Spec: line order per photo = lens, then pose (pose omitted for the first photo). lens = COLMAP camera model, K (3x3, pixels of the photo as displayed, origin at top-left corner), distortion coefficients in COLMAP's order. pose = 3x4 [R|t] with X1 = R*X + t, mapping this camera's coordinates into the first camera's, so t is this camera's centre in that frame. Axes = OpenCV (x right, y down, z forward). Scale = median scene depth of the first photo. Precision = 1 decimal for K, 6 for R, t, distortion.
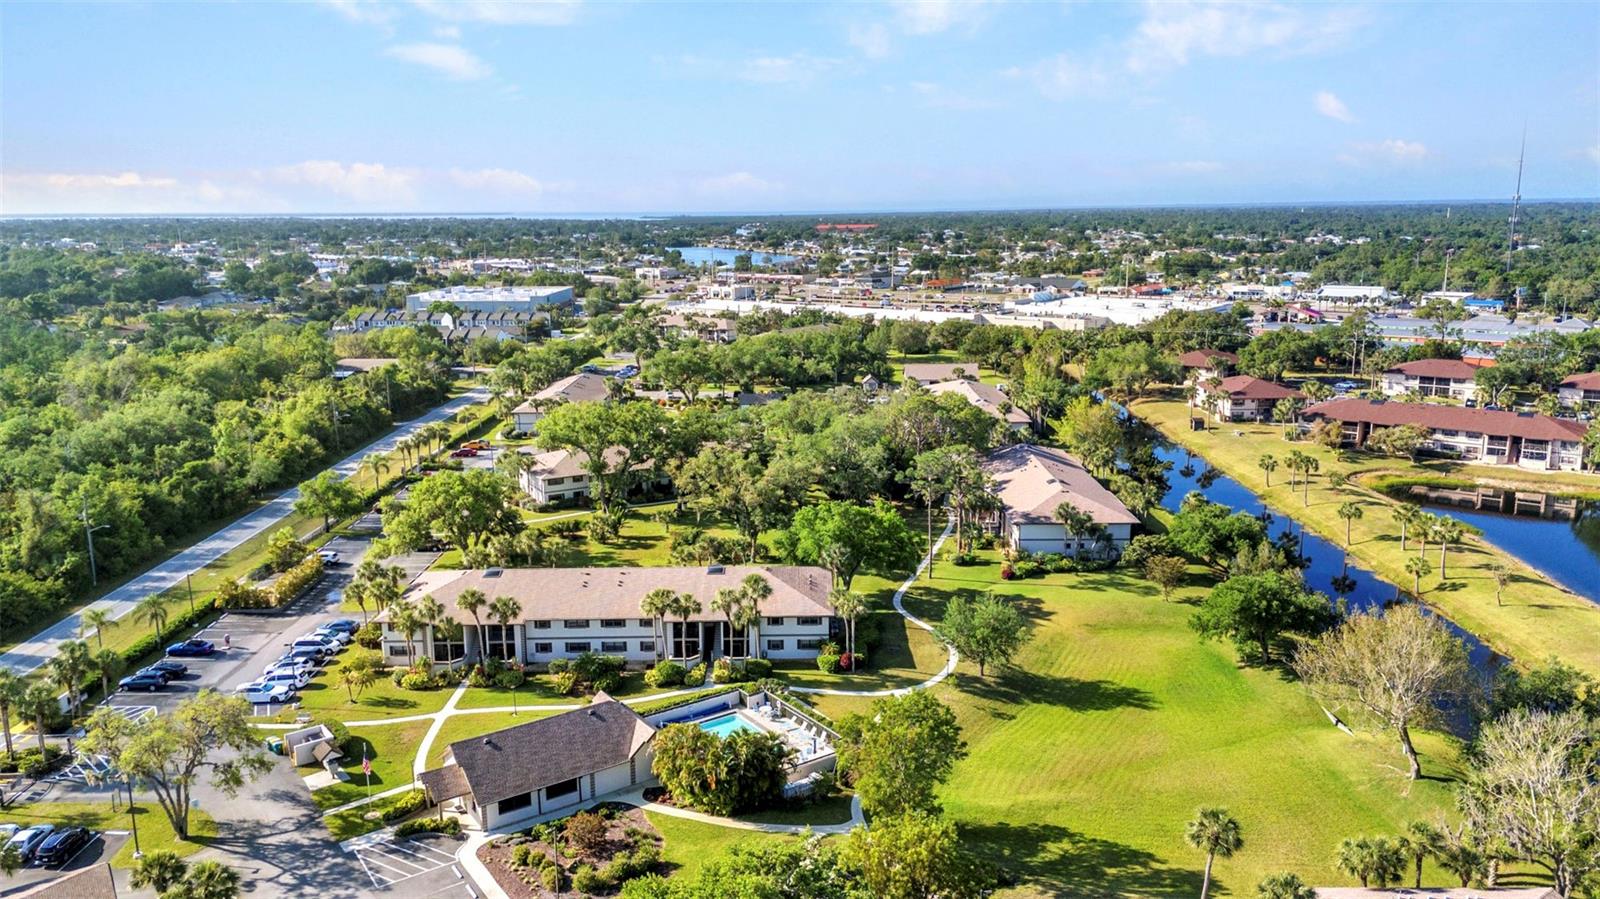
lens RADIAL K [[1172.2, 0, 803.0], [0, 1172.2, 448.4], [0, 0, 1]] dist [0.070435, -0.062506]
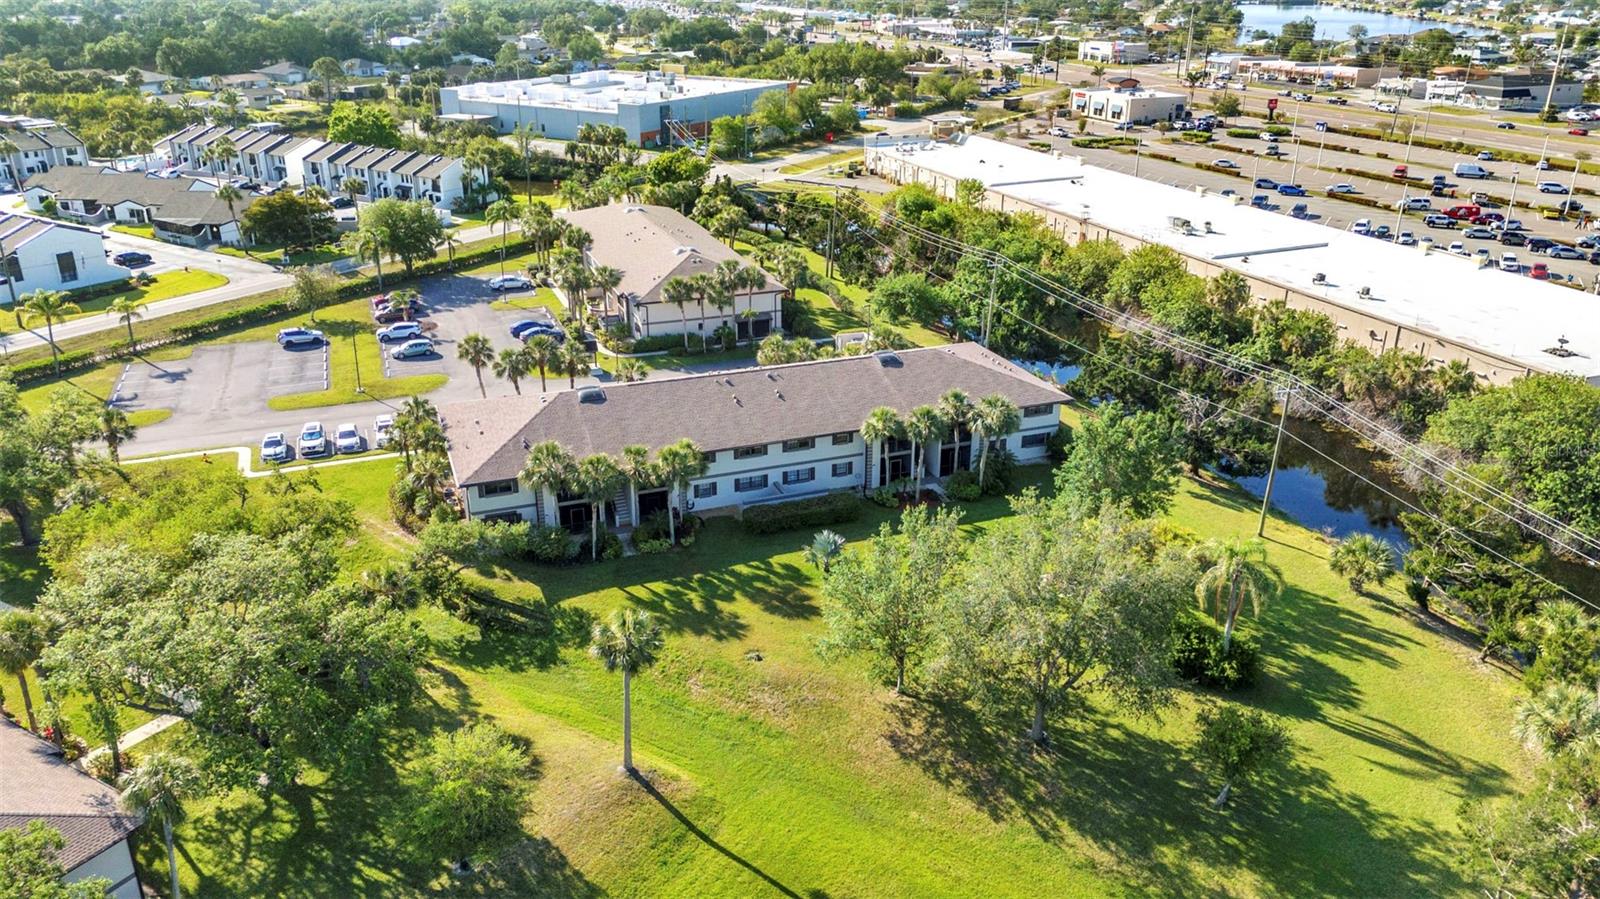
lens RADIAL K [[1172.2, 0, 799.8], [0, 1172.2, 447.7], [0, 0, 1]] dist [0.070435, -0.062506]
pose [[0.860265, 0.204835, -0.466892, 0.078806], [-0.112804, 0.969519, 0.217503, -0.091893], [0.497213, -0.134443, 0.857149, 0.522190]]
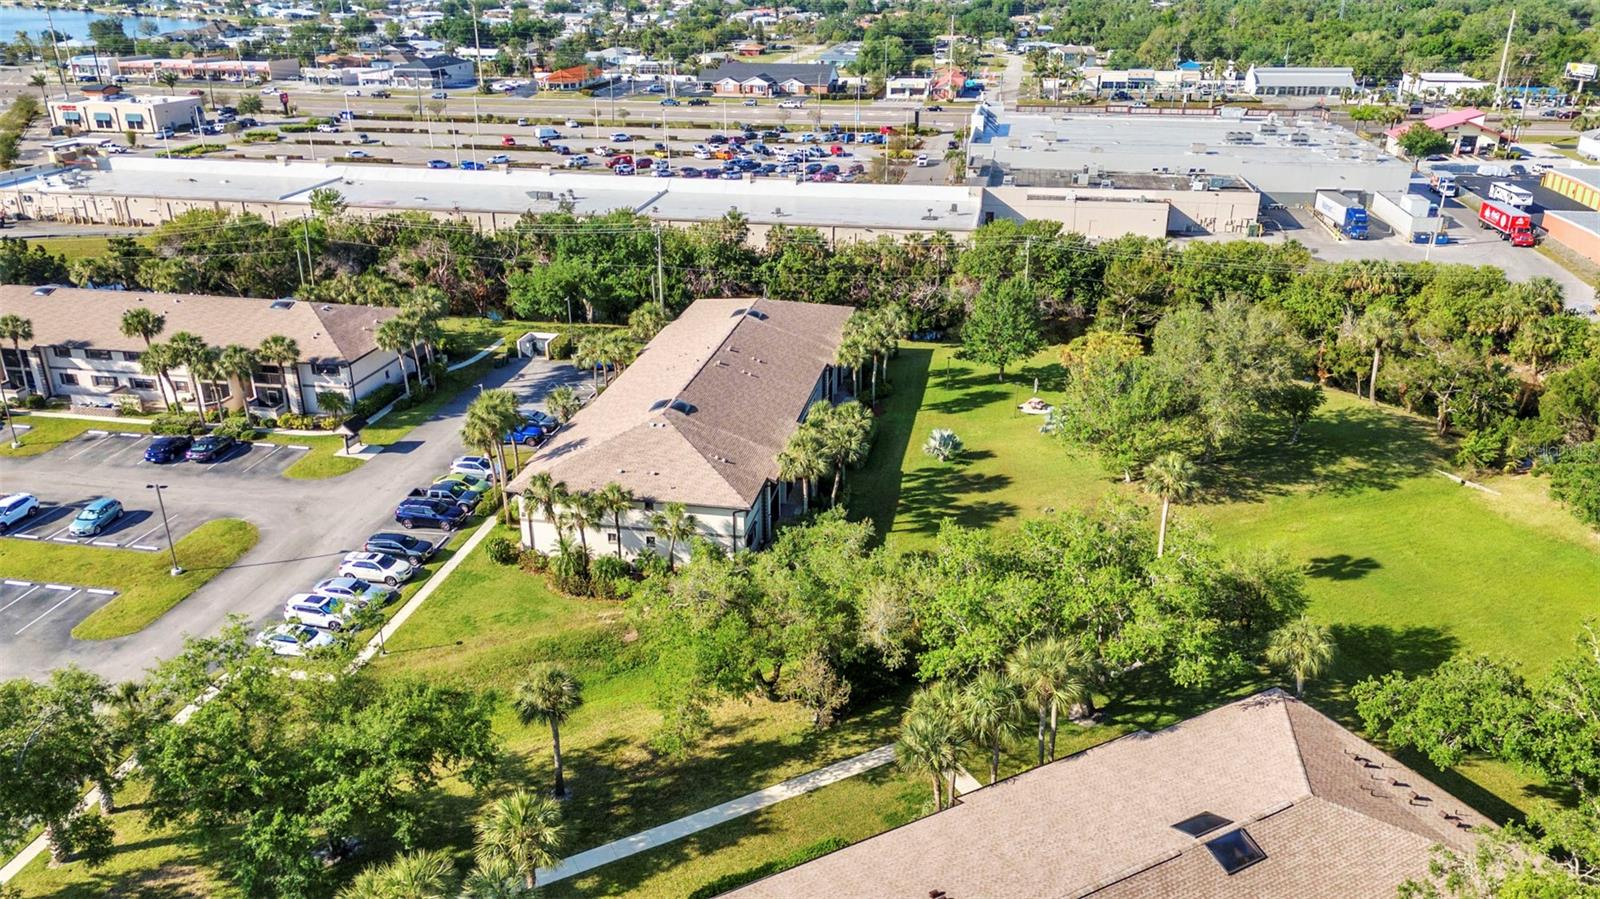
lens RADIAL K [[1172.2, 0, 802.1], [0, 1172.2, 448.0], [0, 0, 1]] dist [0.070435, -0.062506]
pose [[0.882406, -0.172265, 0.437818, -0.063030], [0.087304, 0.974350, 0.207412, -0.086748], [-0.462318, -0.144798, 0.874812, 0.504058]]
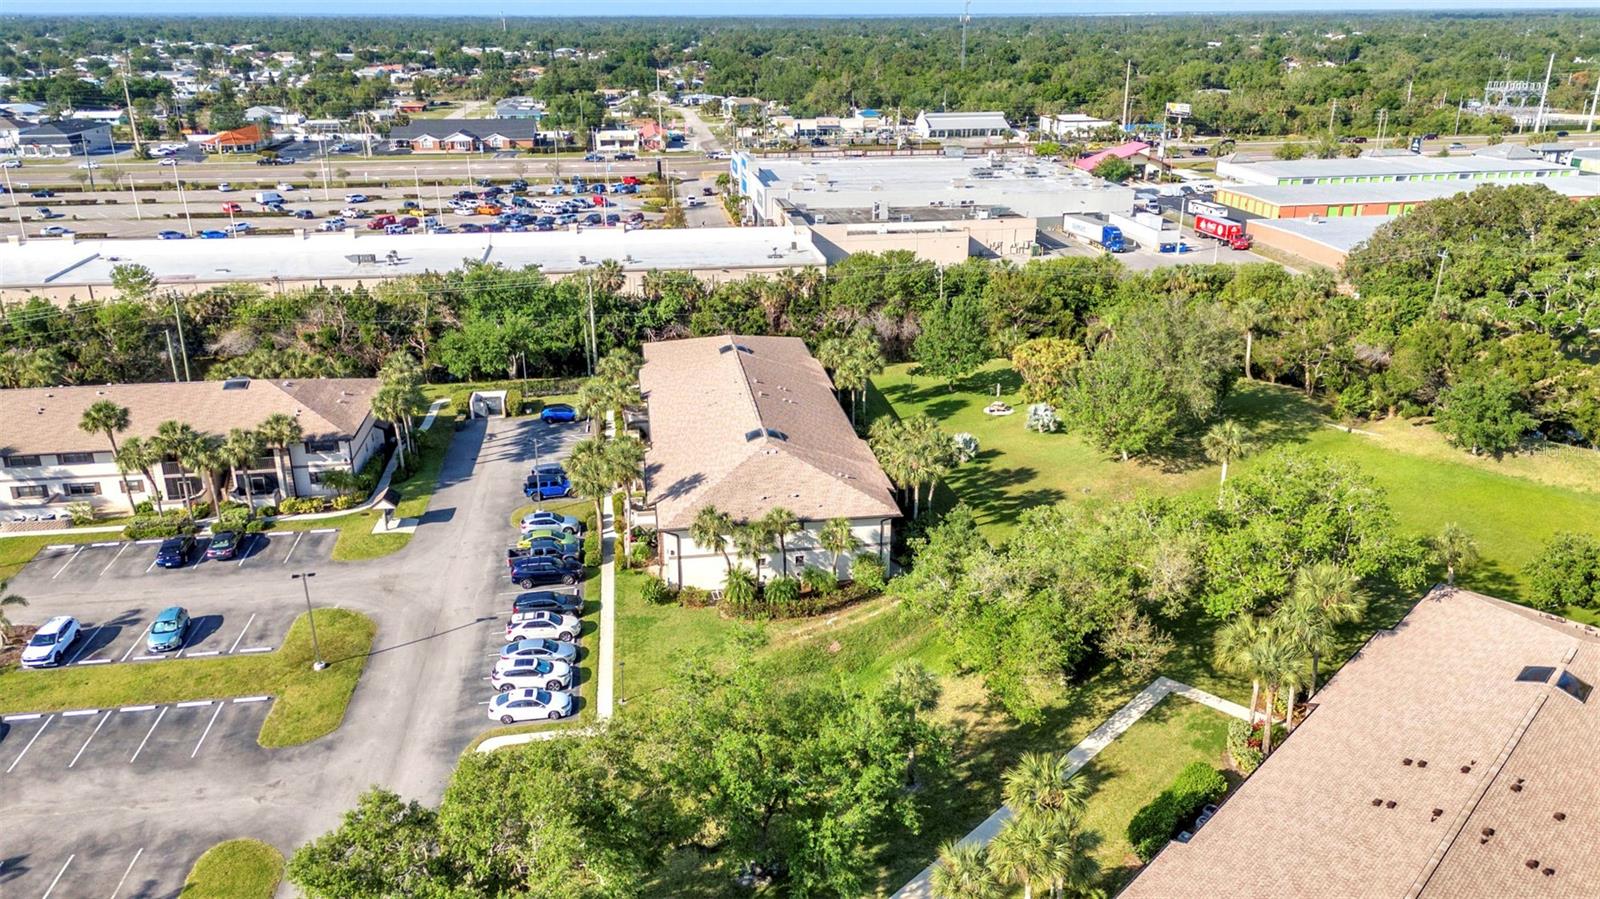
lens RADIAL K [[1172.2, 0, 802.6], [0, 1172.2, 447.0], [0, 0, 1]] dist [0.070435, -0.062506]
pose [[0.680971, -0.244148, 0.690413, -0.113031], [0.142505, 0.968944, 0.202089, -0.091301], [-0.718311, -0.039230, 0.694615, 0.530251]]
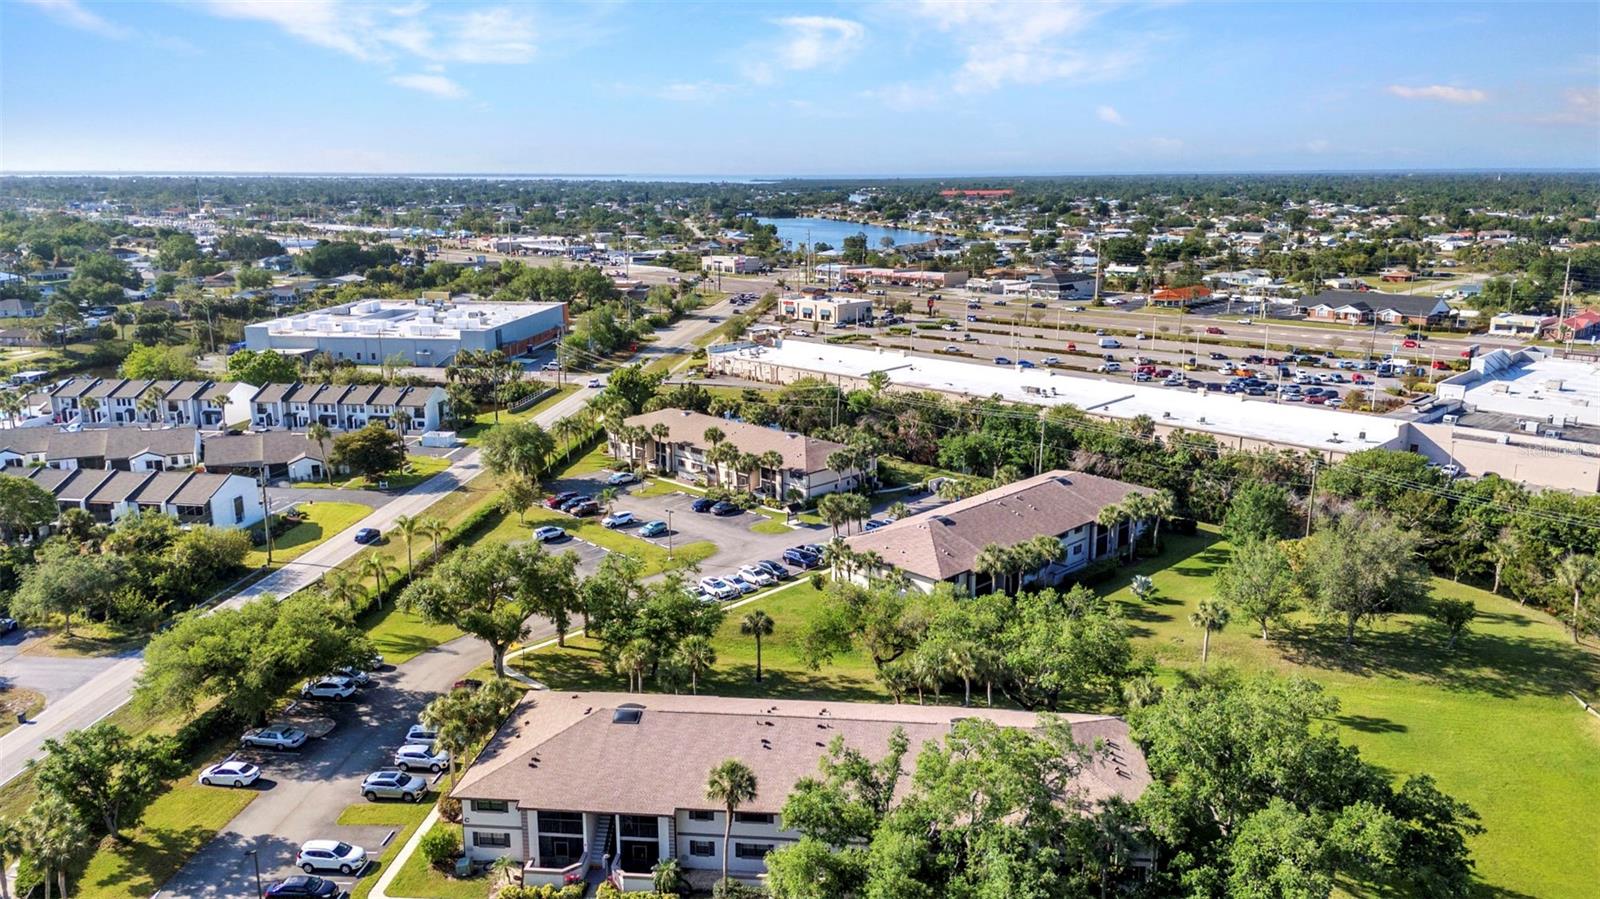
lens RADIAL K [[1172.2, 0, 796.1], [0, 1172.2, 446.6], [0, 0, 1]] dist [0.070435, -0.062506]
pose [[0.994865, 0.030798, -0.096409, -0.020338], [-0.028063, 0.999168, 0.029594, -0.083478], [0.097241, -0.026736, 0.994902, 0.410545]]
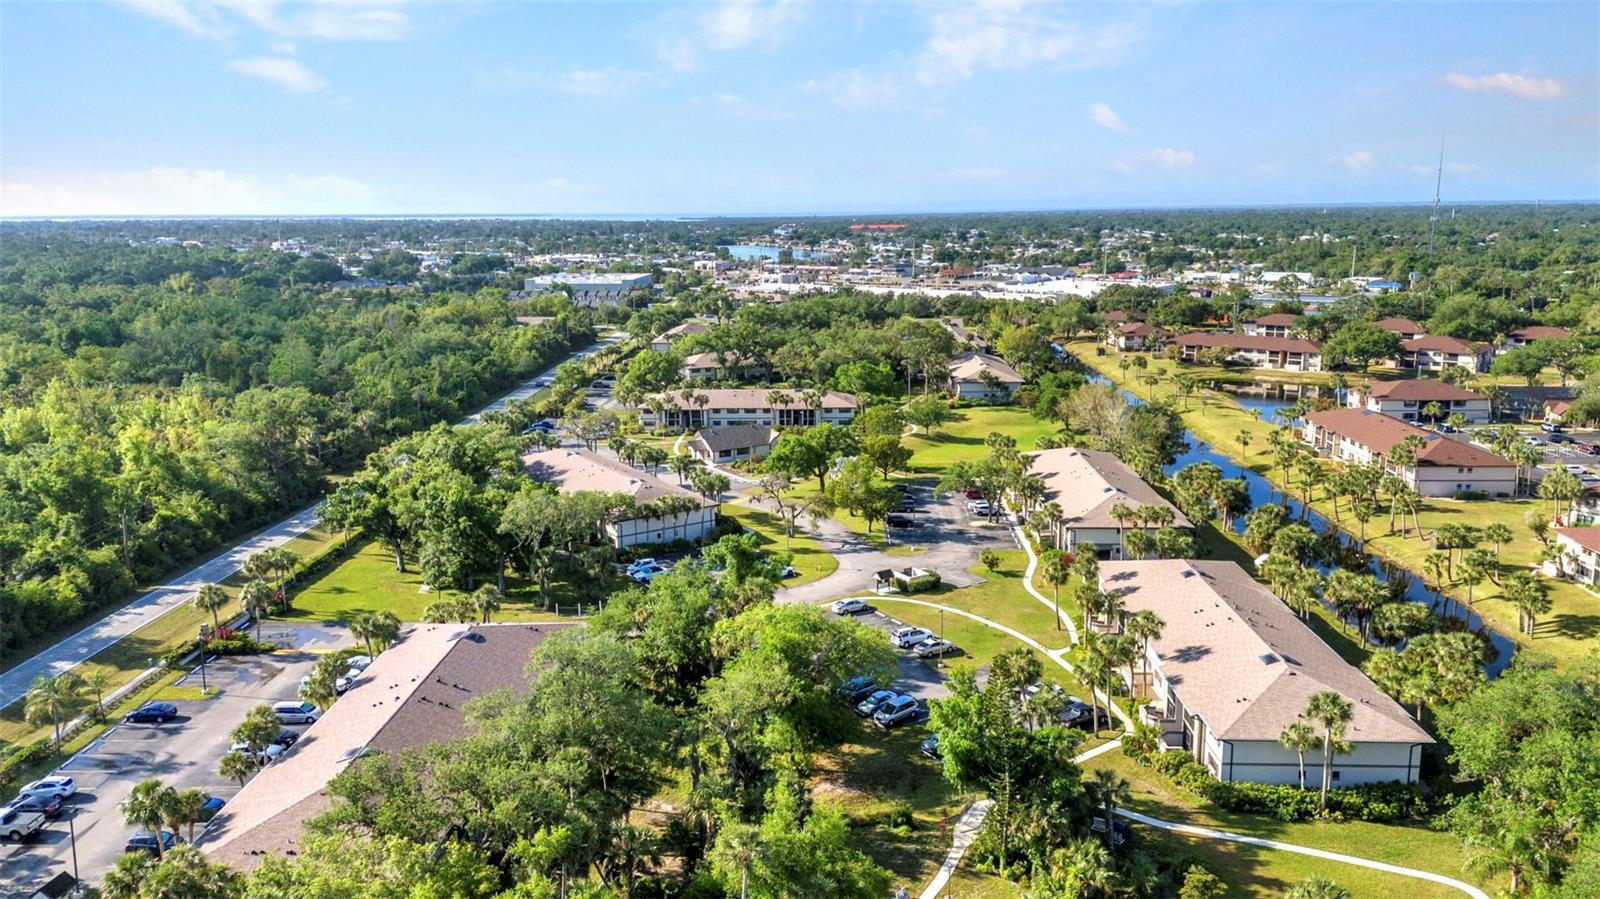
lens RADIAL K [[1172.2, 0, 795.3], [0, 1172.2, 448.3], [0, 0, 1]] dist [0.070435, -0.062506]
pose [[0.999415, 0.005578, -0.033736, -0.002463], [-0.005608, 0.999984, -0.000813, 0.044018], [0.033731, 0.001001, 0.999430, -0.216652]]
